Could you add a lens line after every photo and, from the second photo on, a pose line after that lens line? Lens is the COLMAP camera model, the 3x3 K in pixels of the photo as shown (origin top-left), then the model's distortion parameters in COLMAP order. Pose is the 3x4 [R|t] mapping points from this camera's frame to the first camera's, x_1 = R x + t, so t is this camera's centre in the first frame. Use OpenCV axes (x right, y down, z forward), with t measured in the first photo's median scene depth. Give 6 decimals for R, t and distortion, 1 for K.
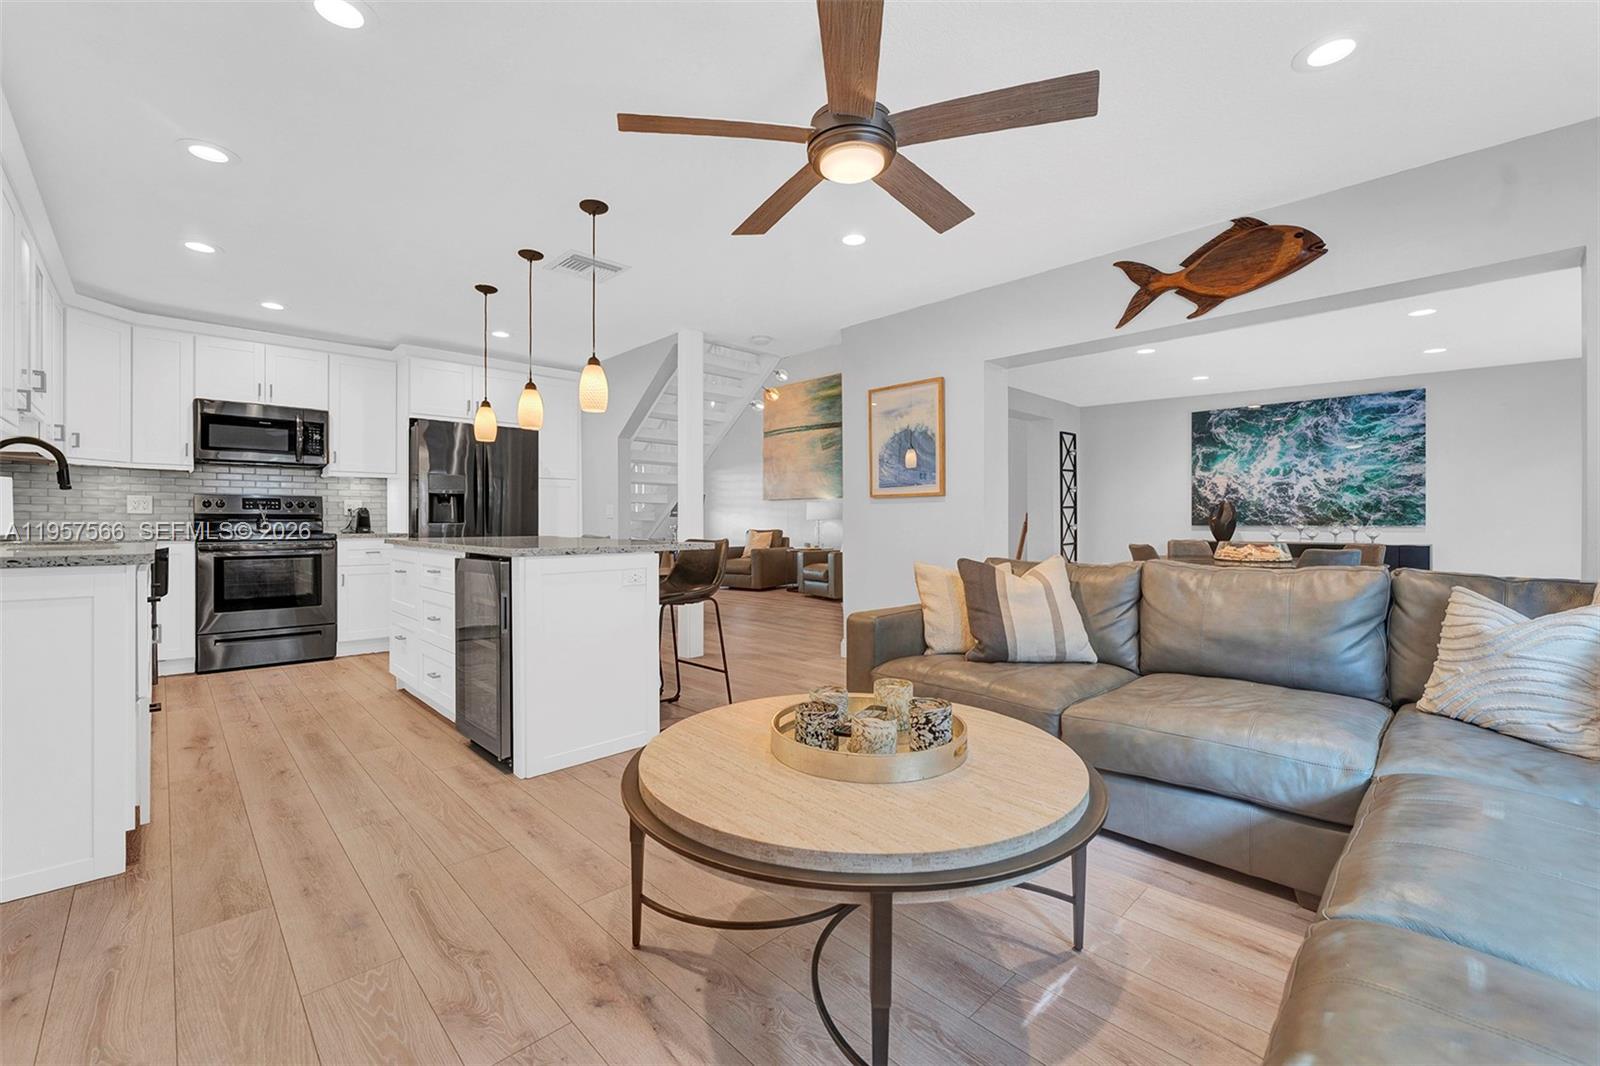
lens RADIAL K [[660.2, 0, 792.9], [0, 660.2, 522.5], [0, 0, 1]] dist [-0.002907, 0.000313]
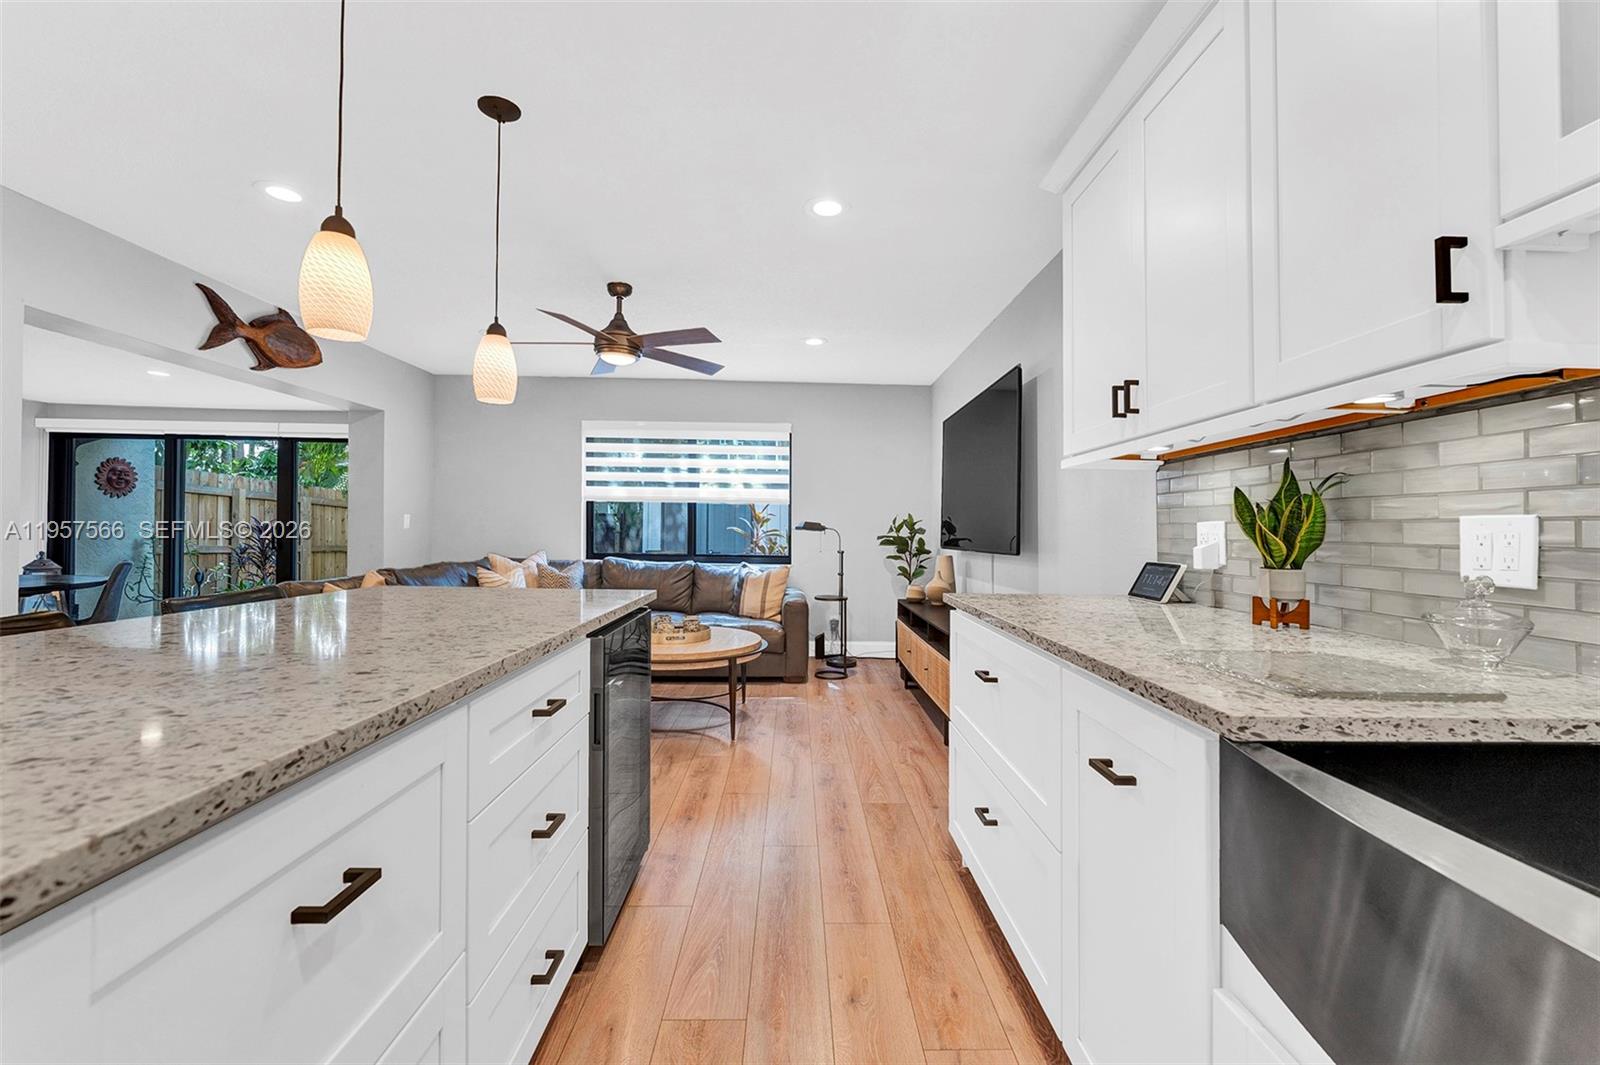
lens RADIAL K [[651.2, 0, 797.6], [0, 651.2, 526.3], [0, 0, 1]] dist [-0.014815, -0.000530]
pose [[-0.724179, -0.006793, 0.689579, -0.624886], [-0.013892, 0.999892, -0.004738, -0.024339], [-0.689472, -0.013011, -0.724195, 0.802244]]
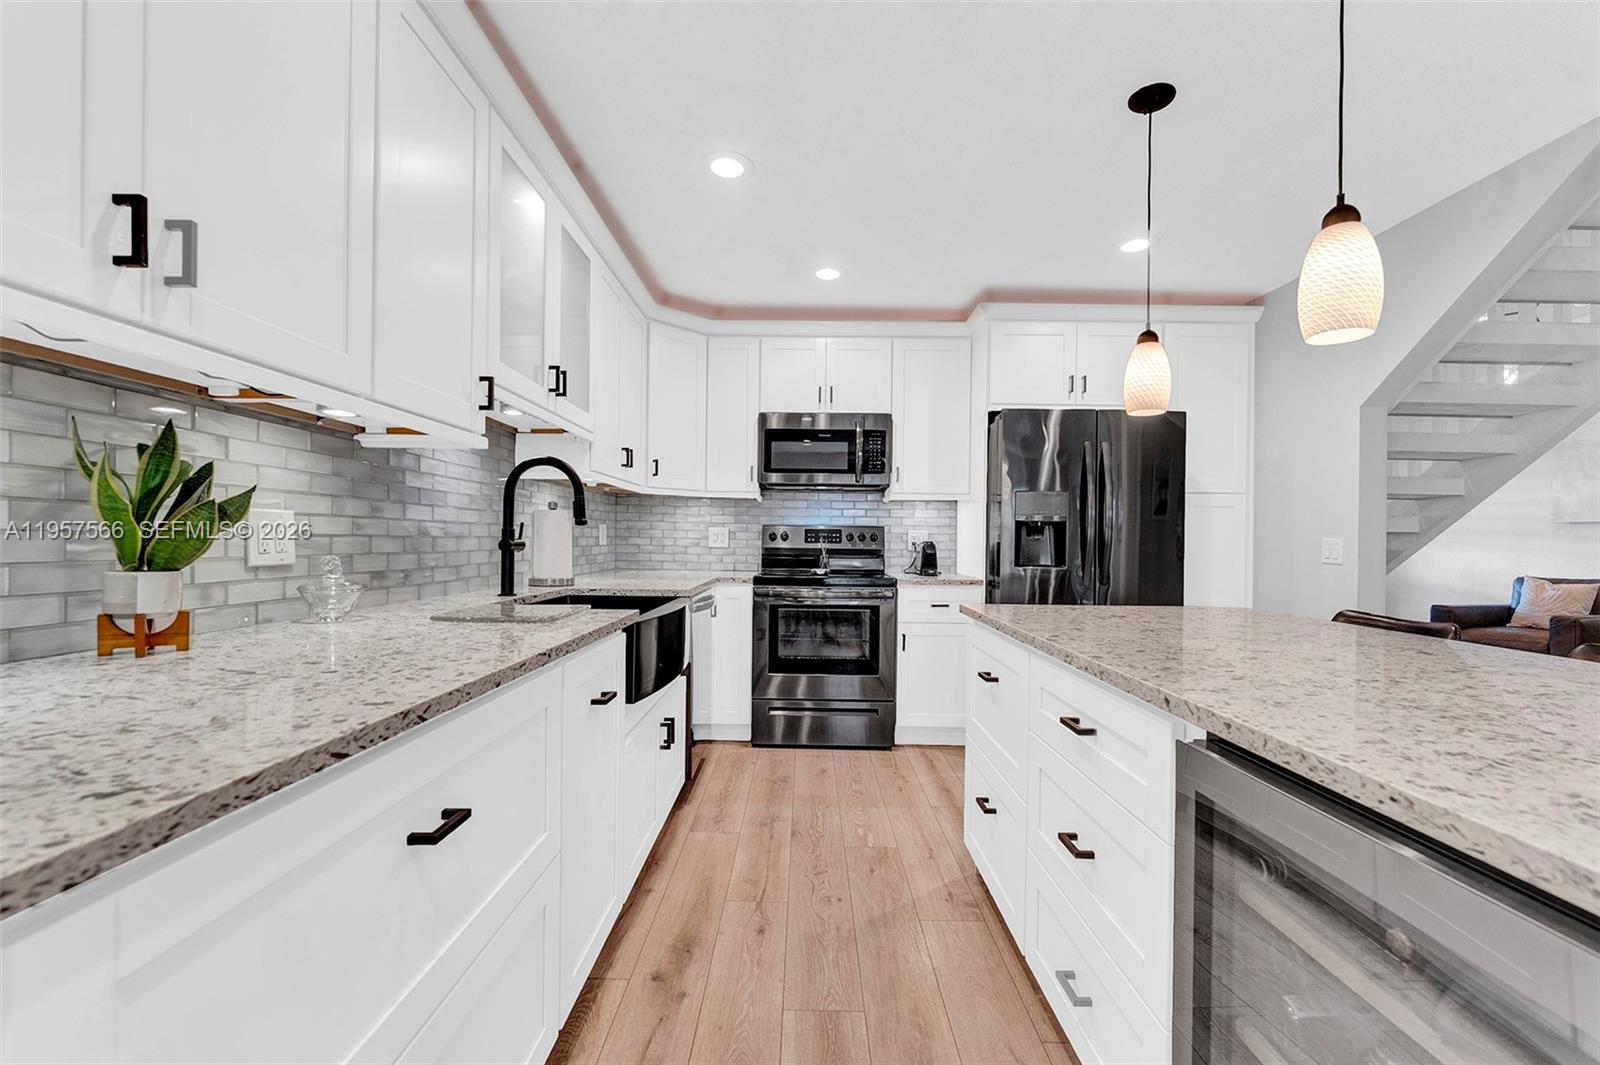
lens RADIAL K [[651.2, 0, 802.5], [0, 651.2, 537.2], [0, 0, 1]] dist [-0.014815, -0.000530]
pose [[0.715979, 0.006160, -0.698094, -0.261496], [-0.013656, 0.999893, -0.005183, -0.022828], [0.697988, 0.013244, 0.715987, 0.405517]]
